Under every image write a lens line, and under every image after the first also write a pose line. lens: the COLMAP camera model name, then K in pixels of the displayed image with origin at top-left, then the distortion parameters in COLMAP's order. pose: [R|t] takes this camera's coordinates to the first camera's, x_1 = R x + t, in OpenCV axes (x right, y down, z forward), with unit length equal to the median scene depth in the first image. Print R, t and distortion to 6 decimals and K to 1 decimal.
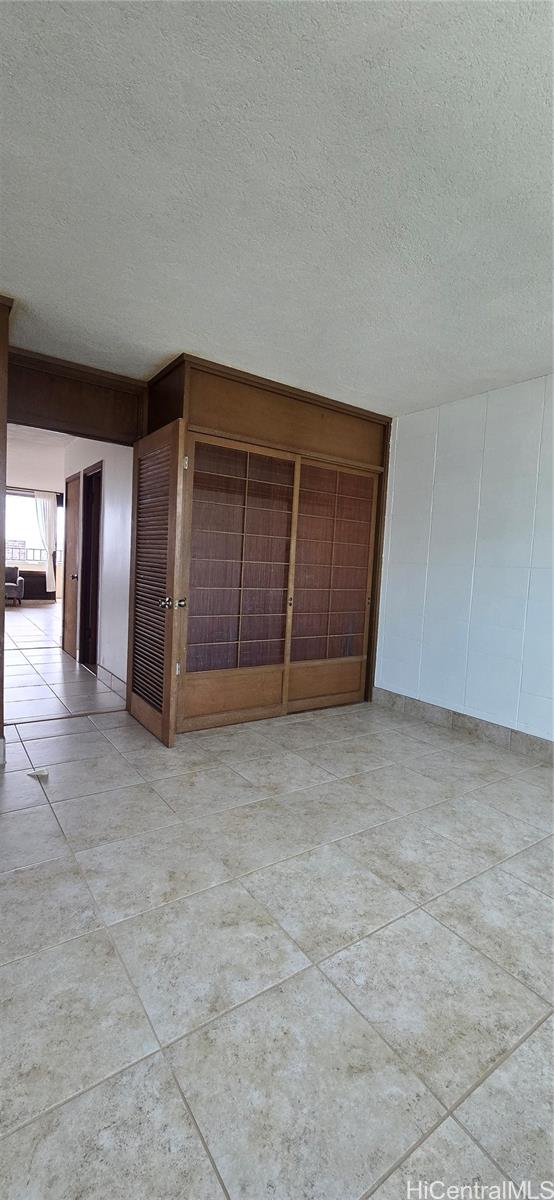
lens RADIAL K [[492.1, 0, 292.1], [0, 492.1, 598.0], [0, 0, 1]] dist [0.000768, 0.000070]
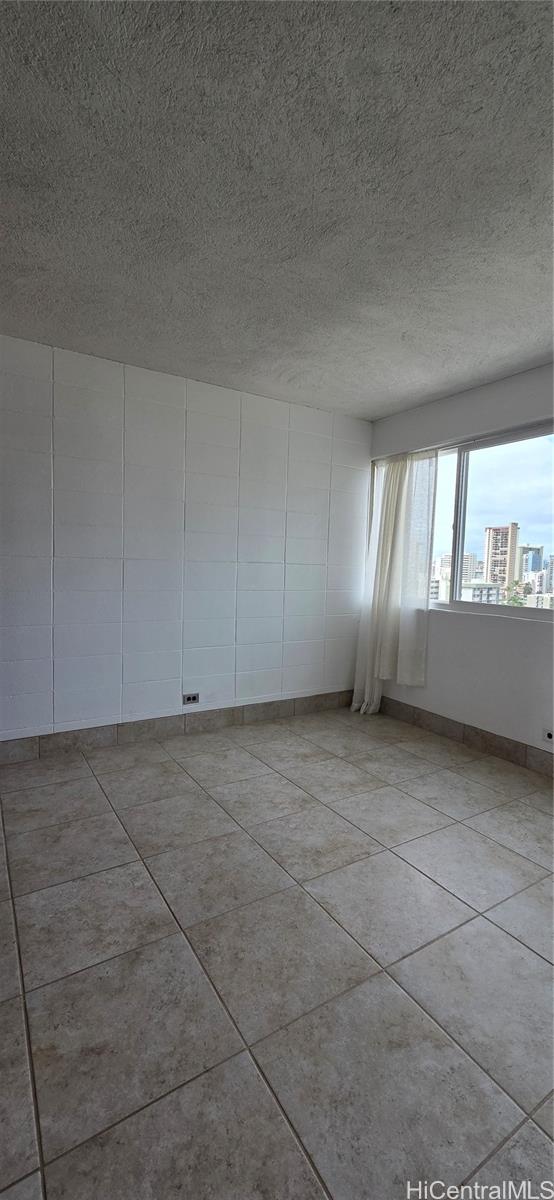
lens RADIAL K [[492.1, 0, 292.1], [0, 492.1, 598.0], [0, 0, 1]] dist [0.000768, 0.000070]
pose [[0.057663, -0.114402, 0.991760, -0.633603], [0.038380, 0.992932, 0.112306, -0.103562], [-0.997598, 0.031588, 0.061646, 0.793580]]
